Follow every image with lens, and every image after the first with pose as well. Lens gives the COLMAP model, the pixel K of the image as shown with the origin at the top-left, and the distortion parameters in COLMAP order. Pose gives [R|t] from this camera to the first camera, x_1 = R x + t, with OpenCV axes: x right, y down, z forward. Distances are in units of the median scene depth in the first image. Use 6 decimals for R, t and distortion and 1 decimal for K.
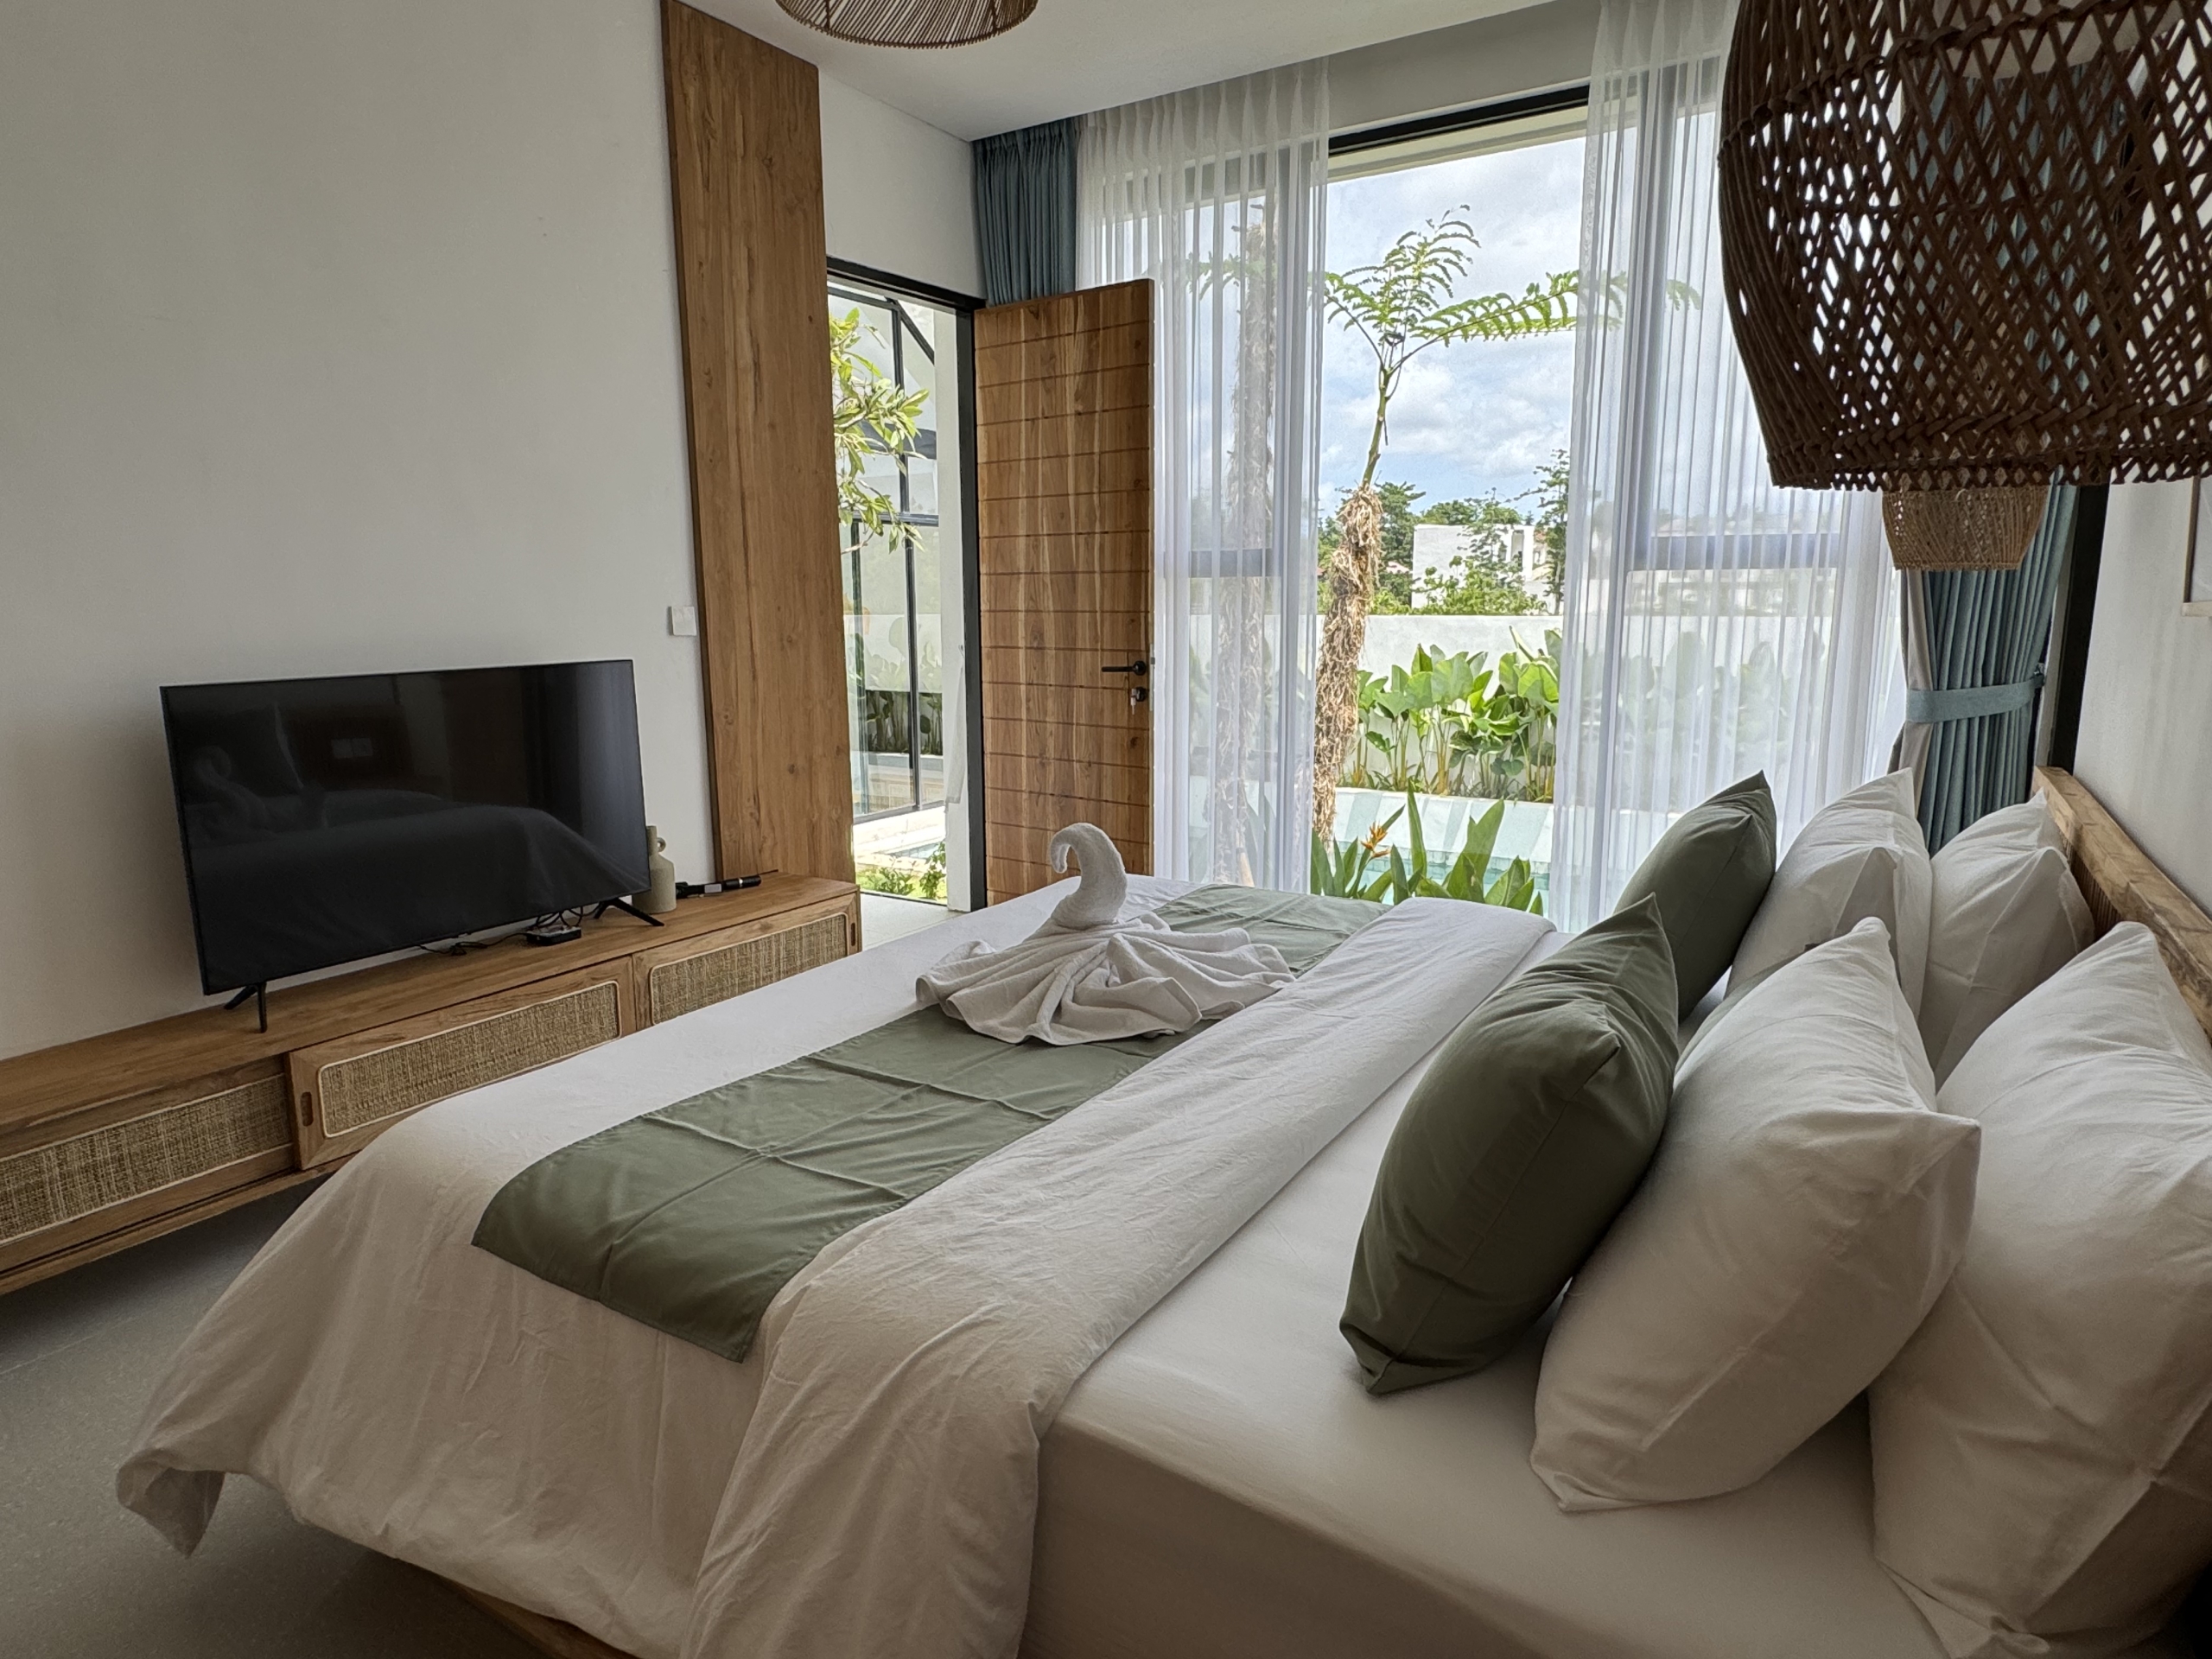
lens RADIAL K [[1299.0, 0, 1104.0], [0, 1299.0, 811.7], [0, 0, 1]] dist [0.002568, -0.001136]
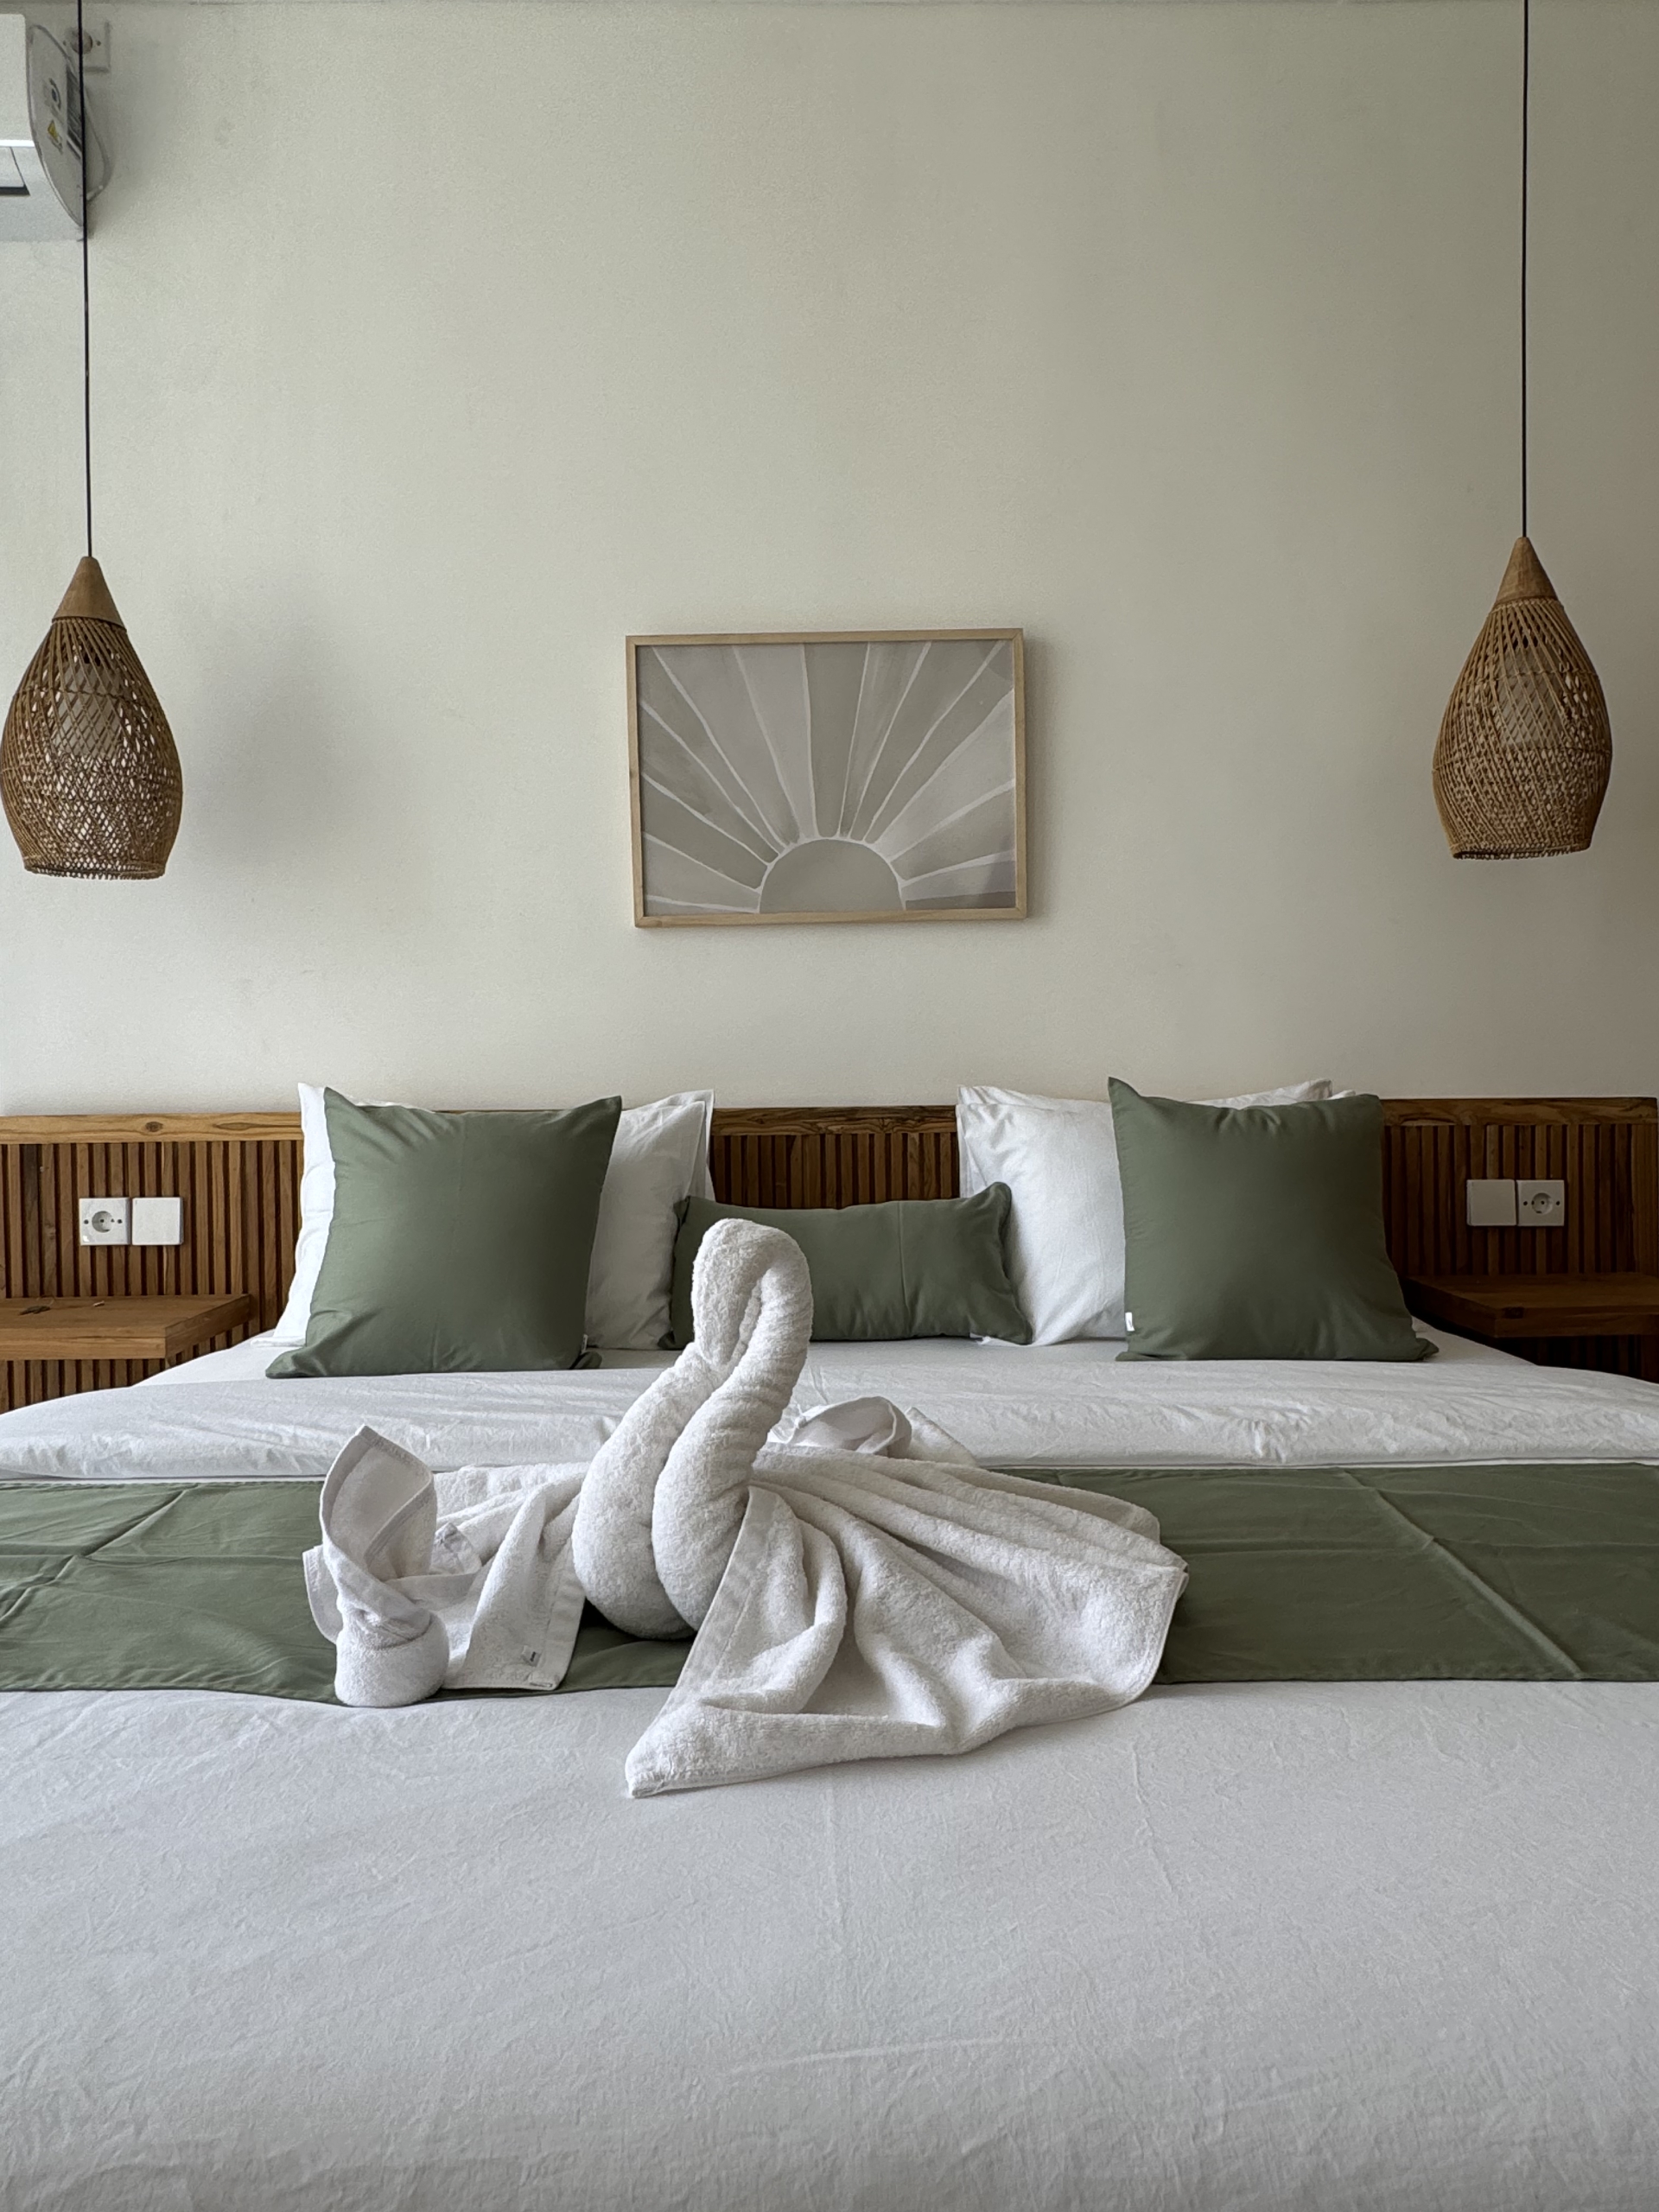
lens RADIAL K [[1403.0, 0, 829.5], [0, 1403.0, 1106.0], [0, 0, 1]] dist [-0.000724, -0.000086]
pose [[-0.529676, -0.013522, 0.848092, -0.224725], [0.154277, 0.981658, 0.112005, -0.038763], [-0.834051, 0.190168, -0.517875, 0.657107]]
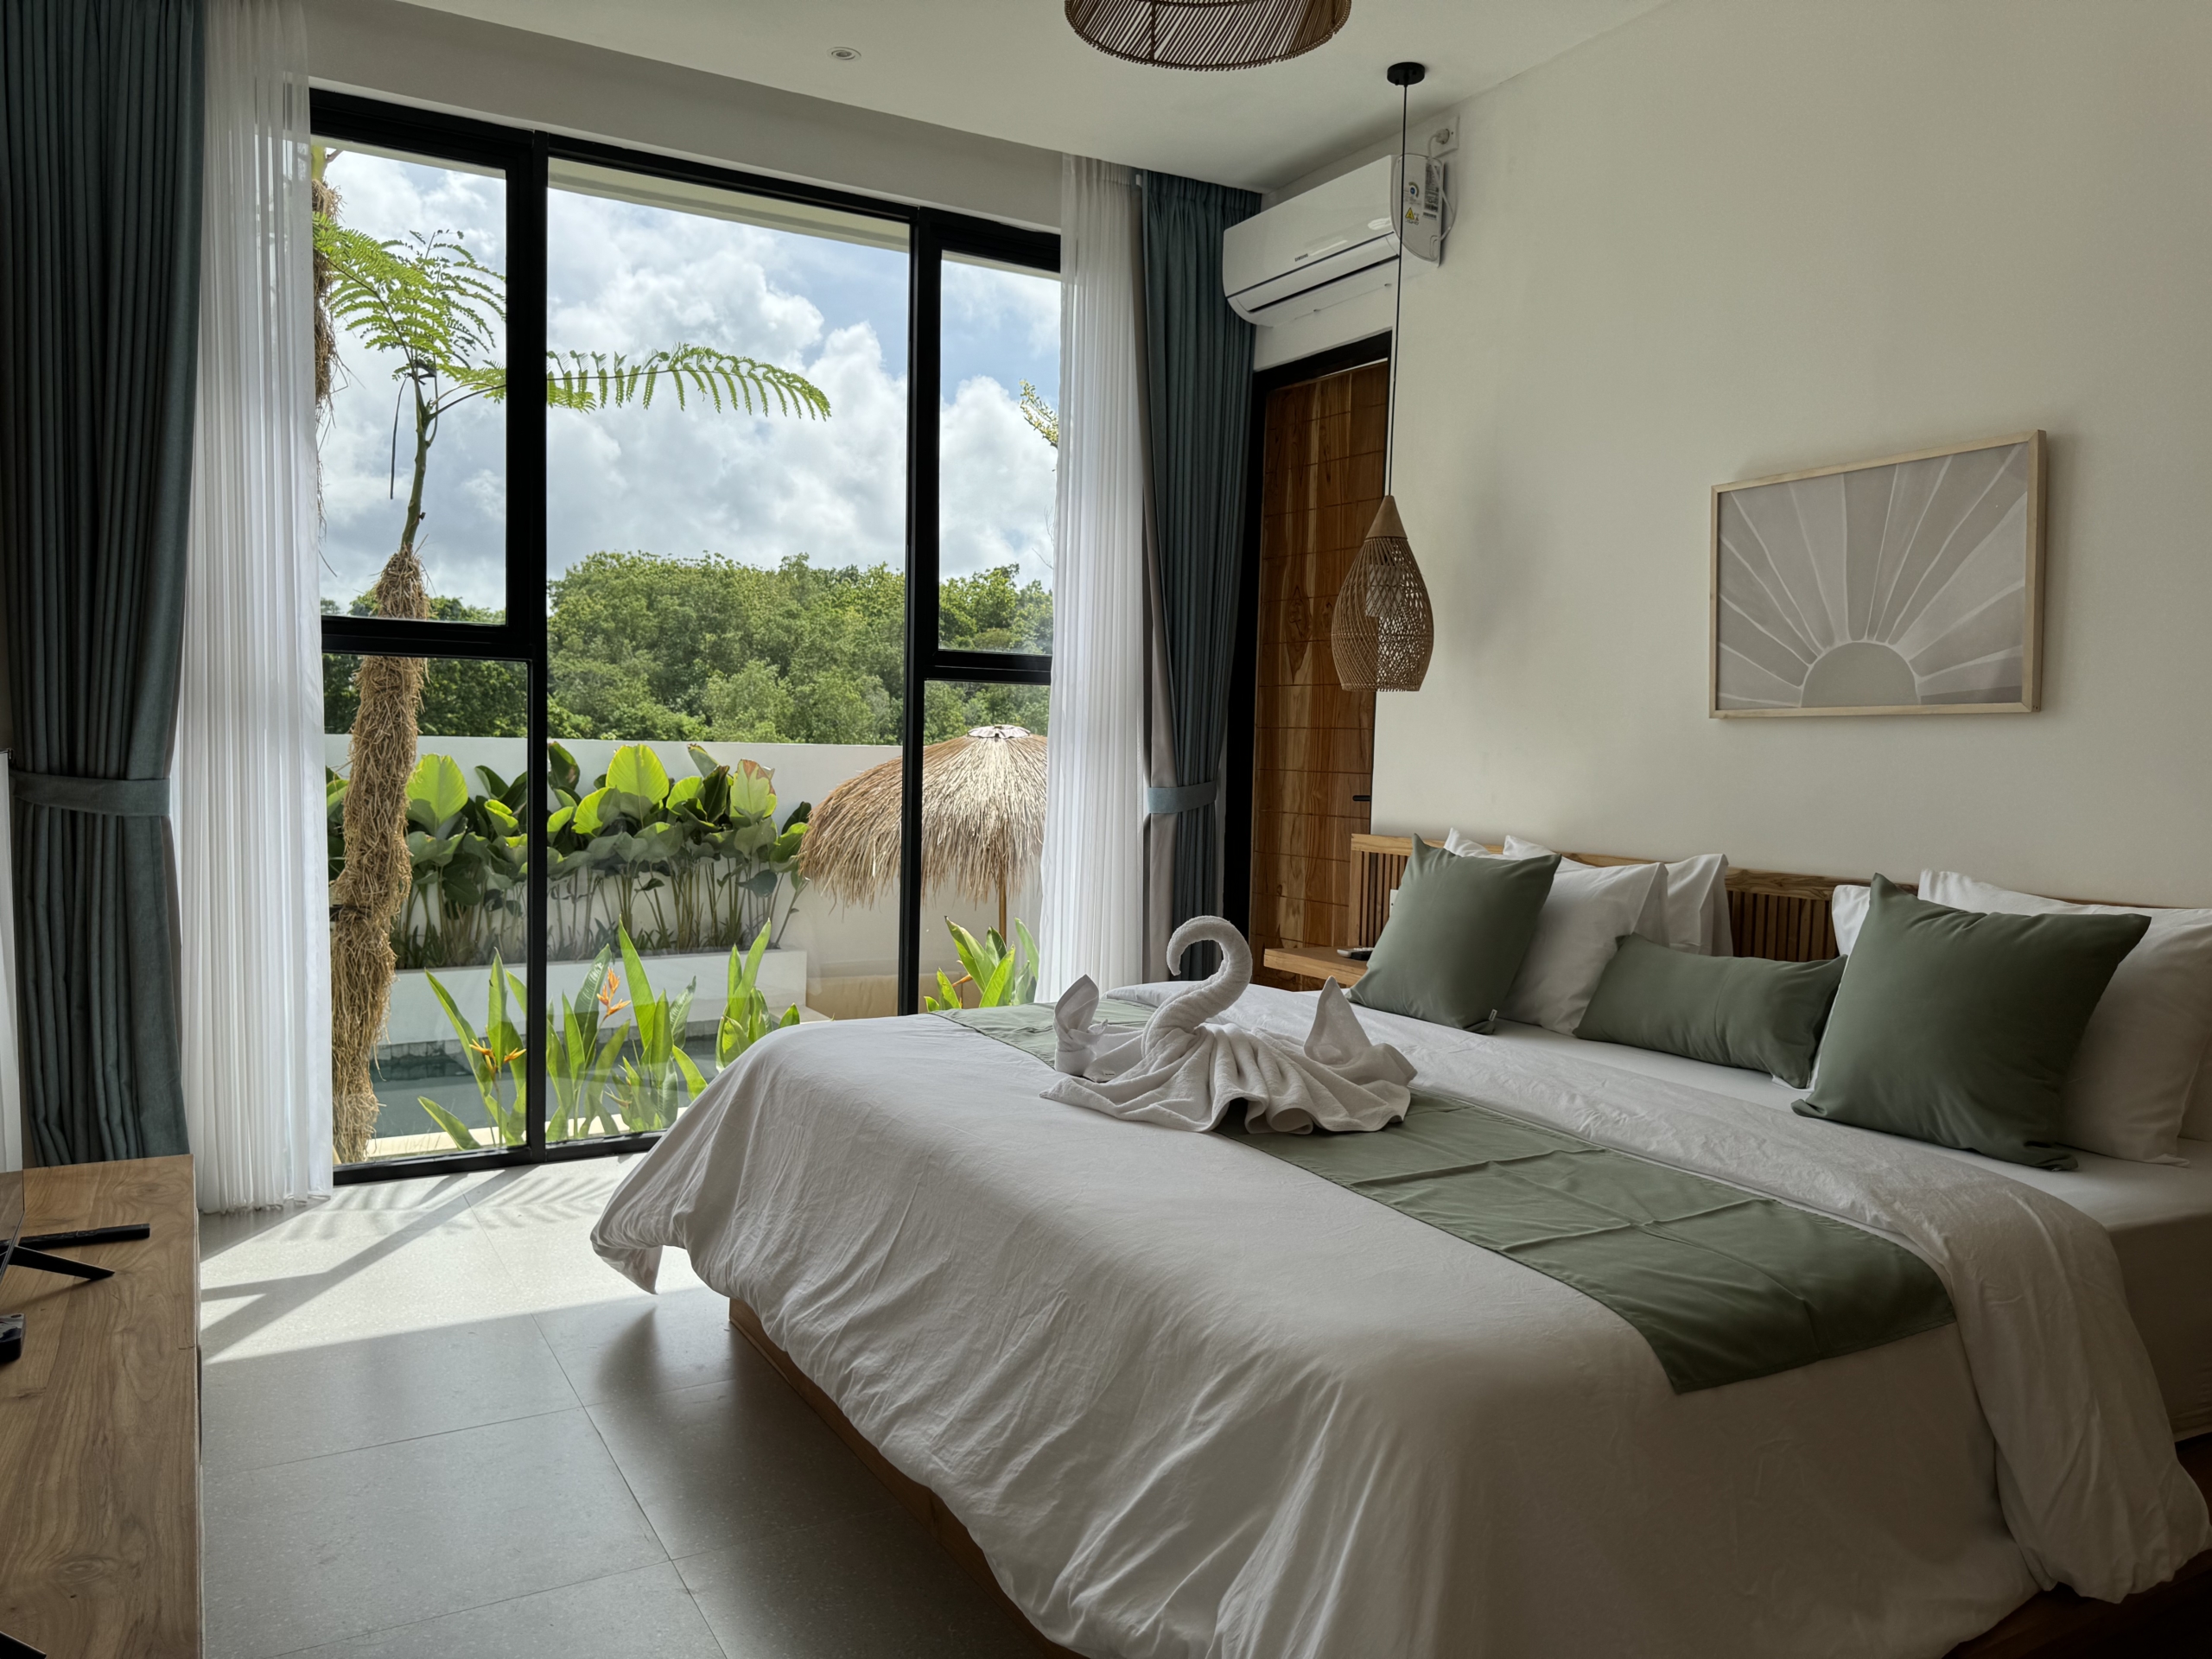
lens RADIAL K [[1565.6, 0, 1112.6], [0, 1565.6, 824.5], [0, 0, 1]] dist [0.048647, -0.064249]
pose [[0.472337, -0.029609, 0.880920, -0.561392], [0.120862, 0.992171, -0.031456, -0.015505], [-0.873092, 0.121327, 0.472218, 0.288358]]
